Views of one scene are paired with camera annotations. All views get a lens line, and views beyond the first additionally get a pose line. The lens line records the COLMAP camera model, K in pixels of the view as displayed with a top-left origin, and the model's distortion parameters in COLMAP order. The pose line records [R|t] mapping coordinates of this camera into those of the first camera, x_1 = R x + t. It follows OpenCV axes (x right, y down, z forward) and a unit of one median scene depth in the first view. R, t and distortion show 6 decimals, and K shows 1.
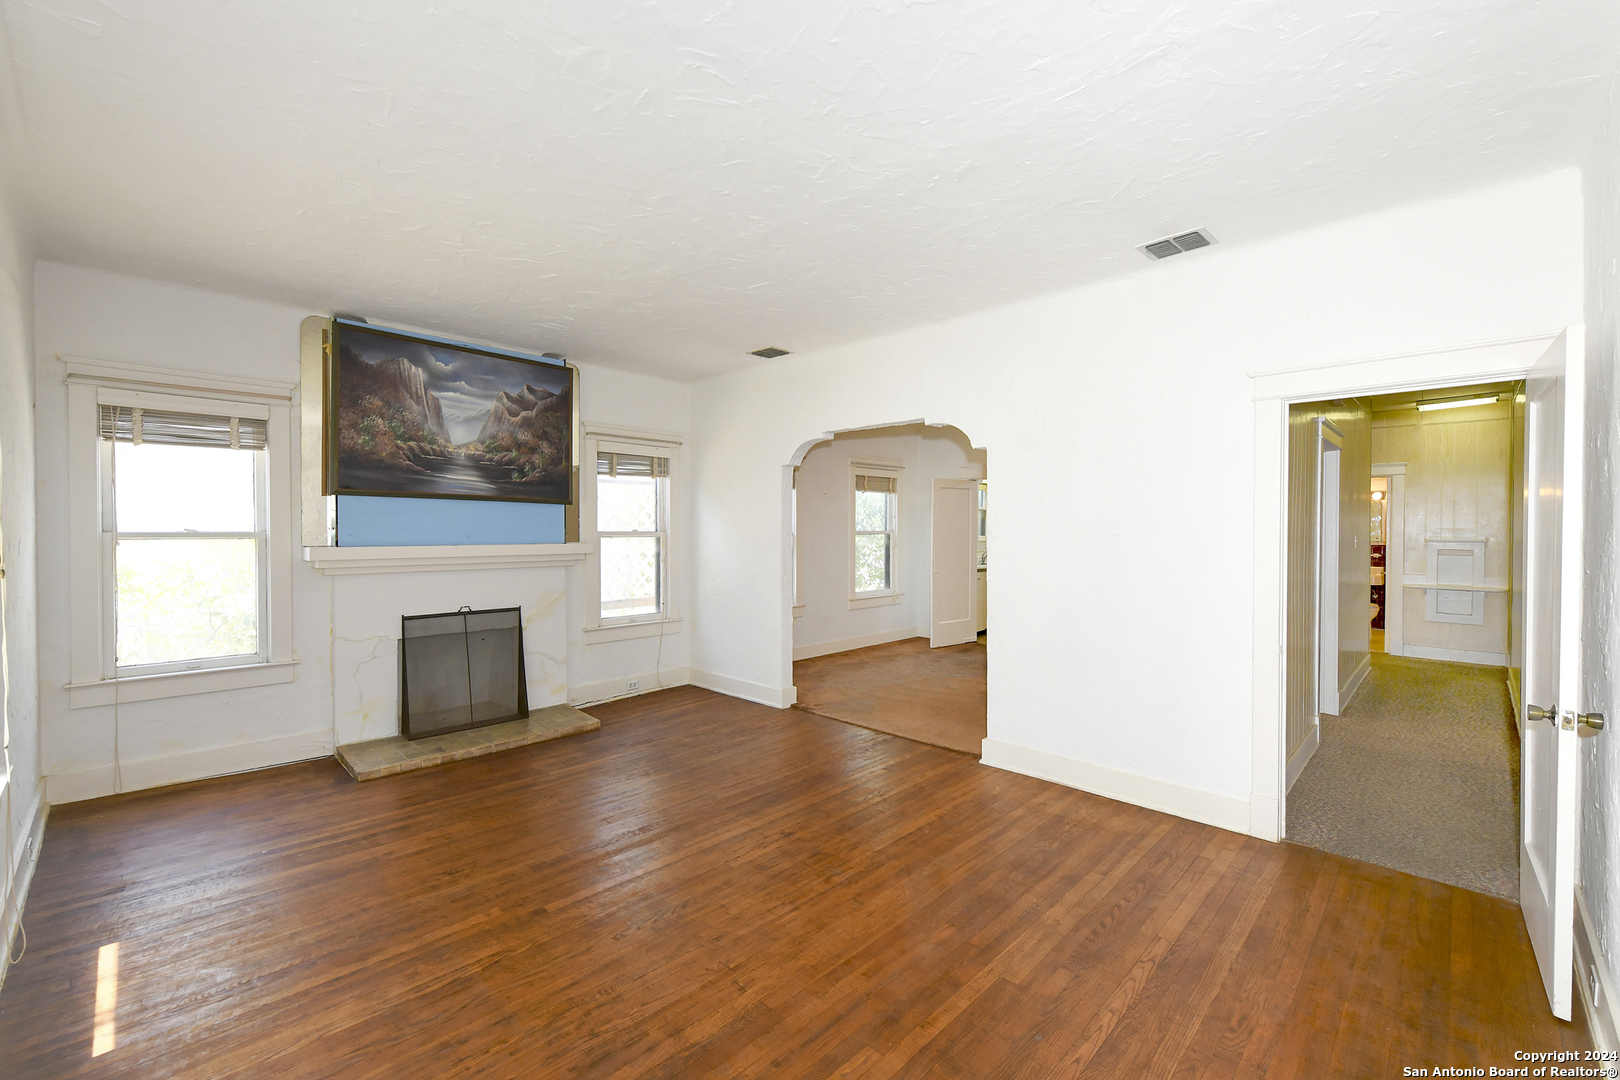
lens RADIAL K [[675.3, 0, 820.5], [0, 675.3, 532.4], [0, 0, 1]] dist [-0.000798, 0.000068]
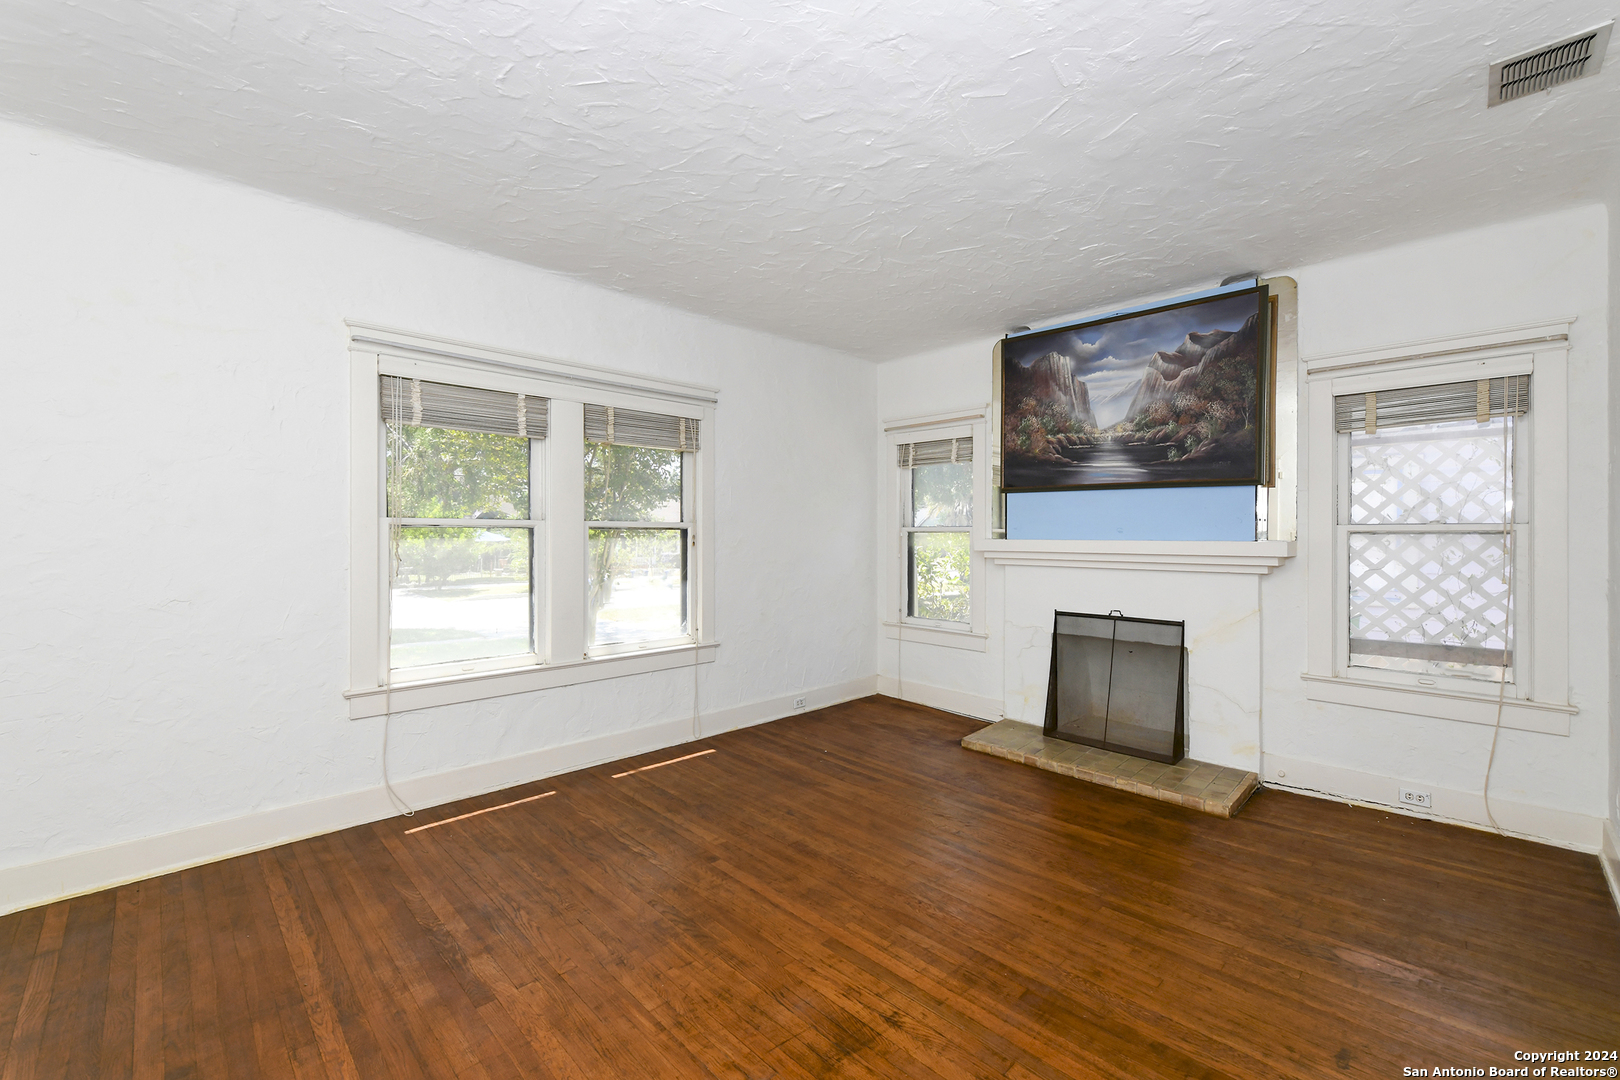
lens RADIAL K [[675.3, 0, 811.1], [0, 675.3, 532.4], [0, 0, 1]] dist [-0.000798, 0.000068]
pose [[-0.030110, -0.005361, -0.999532, 0.375603], [-0.007117, 0.999961, -0.005149, 0.016008], [0.999521, 0.006959, -0.030147, 0.647443]]
